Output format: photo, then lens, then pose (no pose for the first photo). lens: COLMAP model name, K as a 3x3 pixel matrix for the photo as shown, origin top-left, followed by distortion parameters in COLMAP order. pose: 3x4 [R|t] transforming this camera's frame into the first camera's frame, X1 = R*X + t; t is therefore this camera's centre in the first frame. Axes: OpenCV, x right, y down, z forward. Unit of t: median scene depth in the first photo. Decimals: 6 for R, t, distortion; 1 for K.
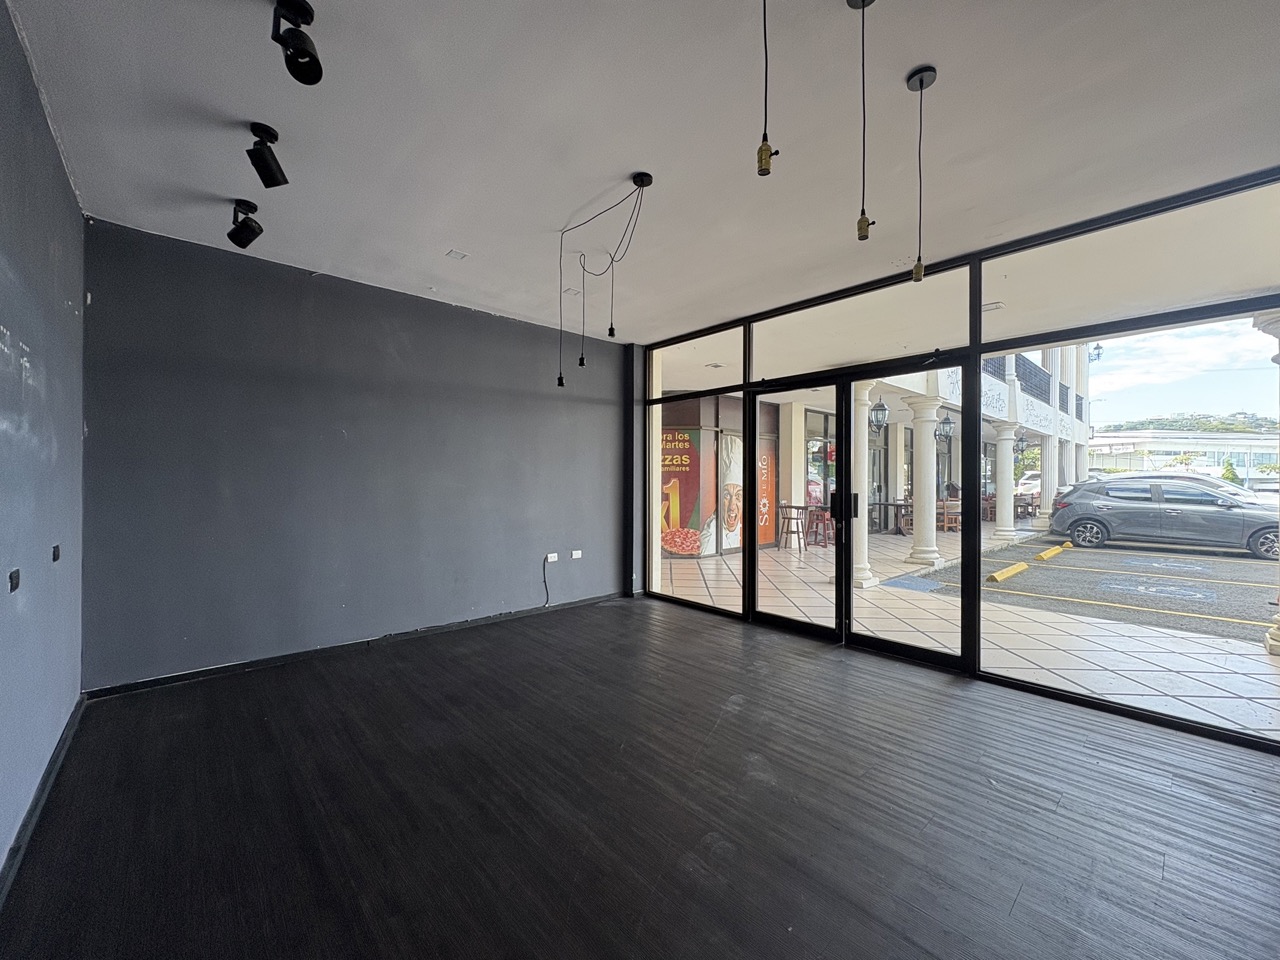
lens RADIAL K [[514.6, 0, 640.2], [0, 514.6, 474.0], [0, 0, 1]] dist [-0.000513, -0.000018]
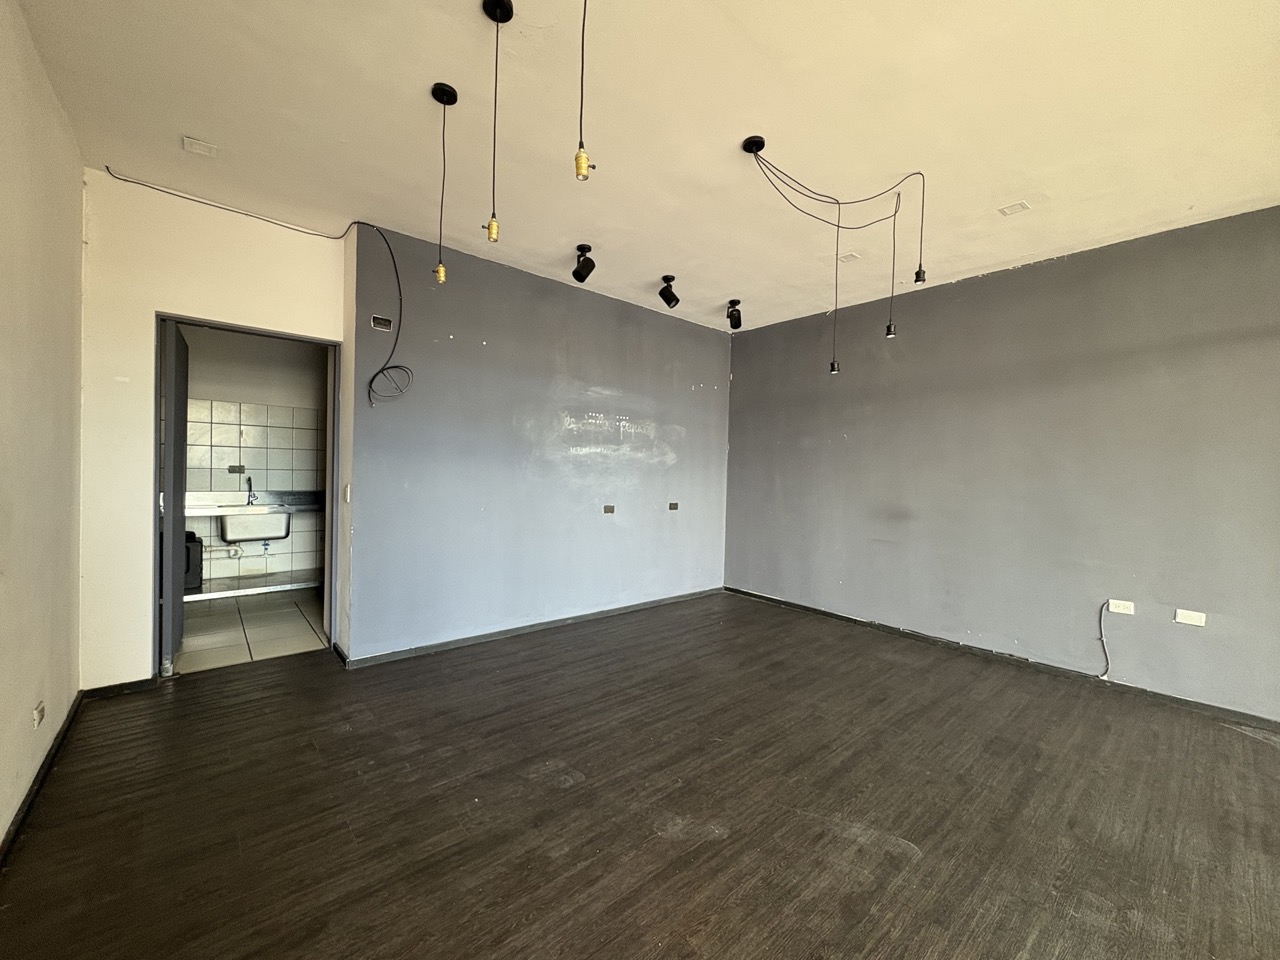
lens RADIAL K [[514.6, 0, 640.8], [0, 514.6, 482.9], [0, 0, 1]] dist [-0.000513, -0.000018]
pose [[-0.030832, 0.019716, -0.999330, 0.512398], [-0.015980, 0.999668, 0.020216, 0.007605], [0.999397, 0.016593, -0.030507, 0.465682]]
